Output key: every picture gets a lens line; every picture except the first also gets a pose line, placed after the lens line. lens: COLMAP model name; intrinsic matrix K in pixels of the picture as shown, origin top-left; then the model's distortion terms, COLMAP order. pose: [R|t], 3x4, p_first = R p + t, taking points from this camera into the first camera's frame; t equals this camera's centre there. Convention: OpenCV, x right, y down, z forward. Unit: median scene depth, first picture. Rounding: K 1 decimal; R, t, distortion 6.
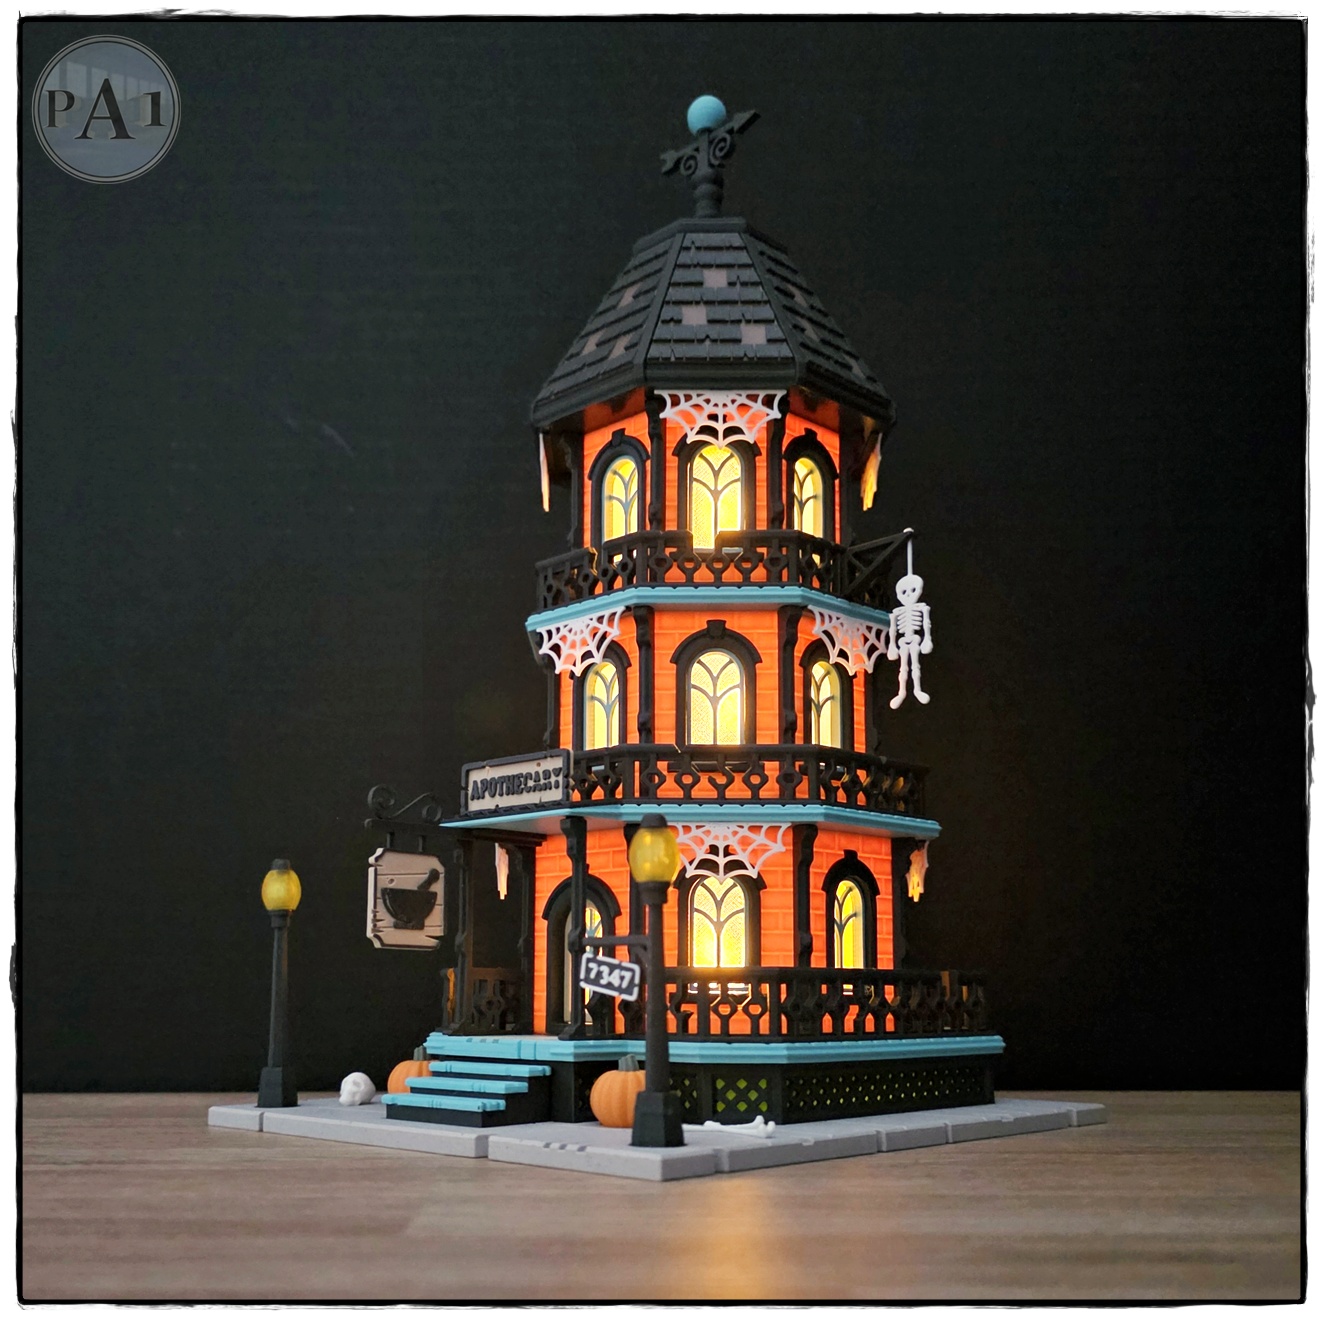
lens RADIAL K [[1489.9, 0, 611.2], [0, 1489.9, 816.1], [0, 0, 1]] dist [0.180157, -0.494853]
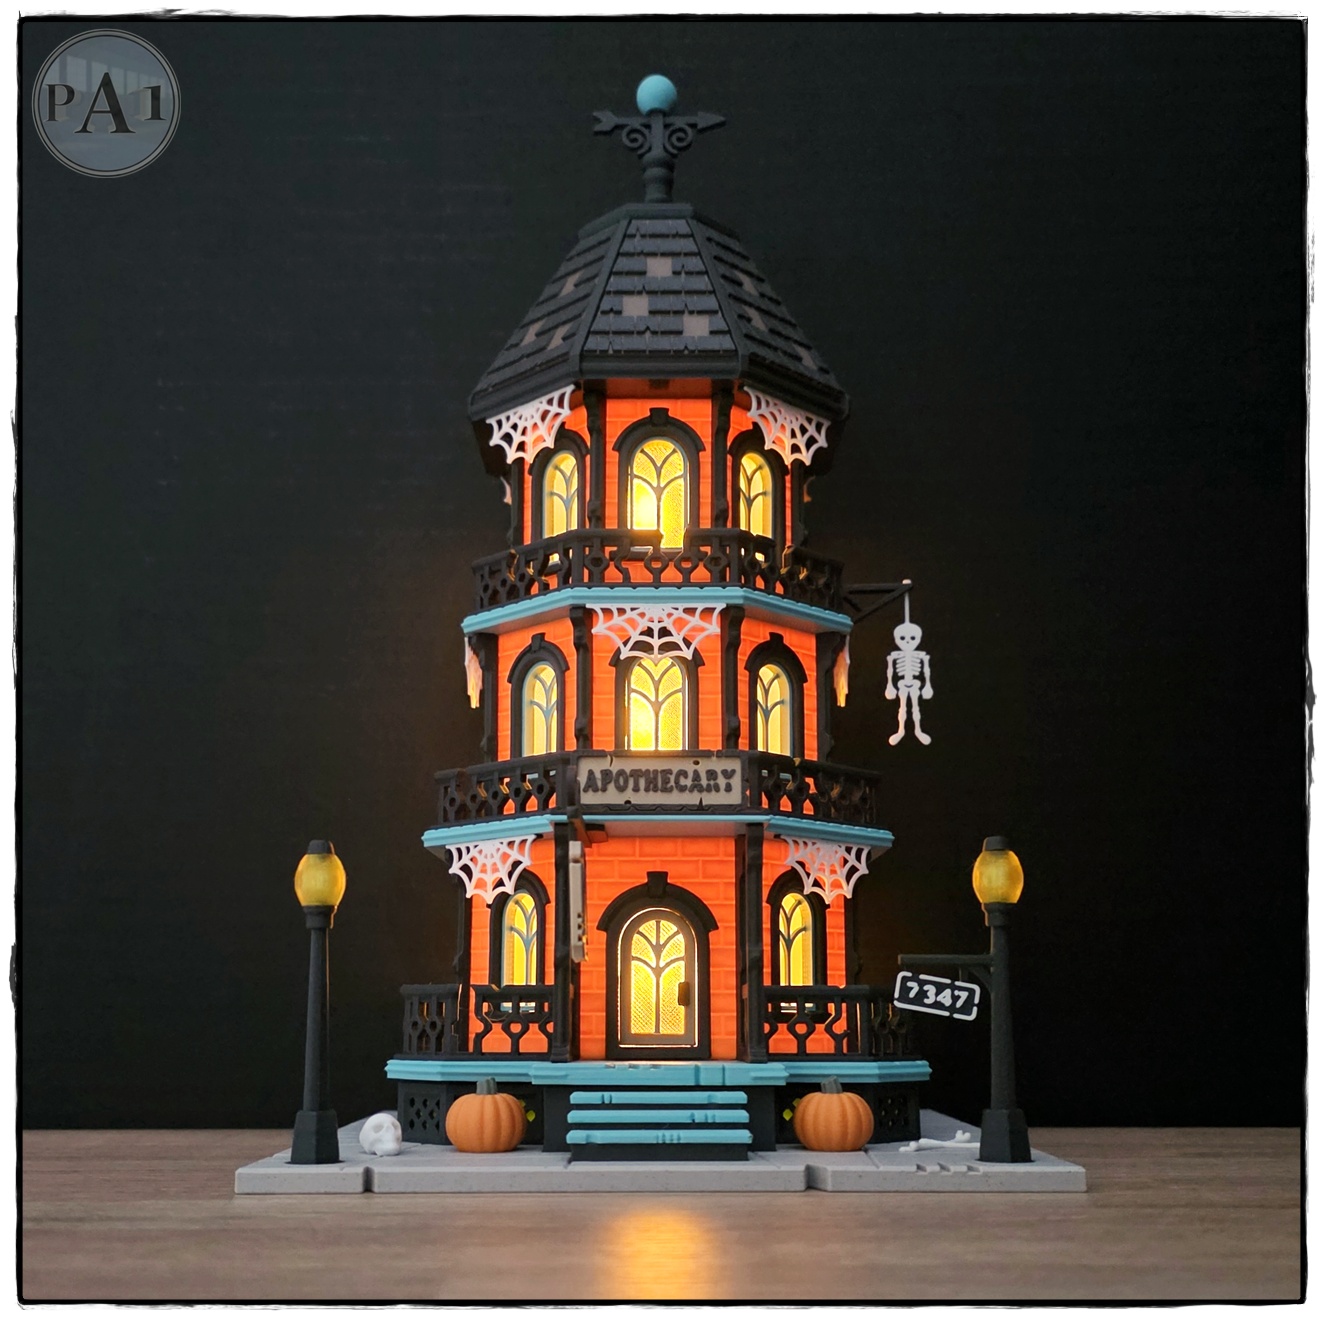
lens RADIAL K [[1575.5, 0, 655.7], [0, 1575.5, 804.6], [0, 0, 1]] dist [0.154131, -0.276305]
pose [[0.697780, 0.090008, 0.710634, -0.721611], [-0.080019, 0.995659, -0.047536, 0.037591], [-0.711828, -0.023694, 0.701954, 0.325423]]
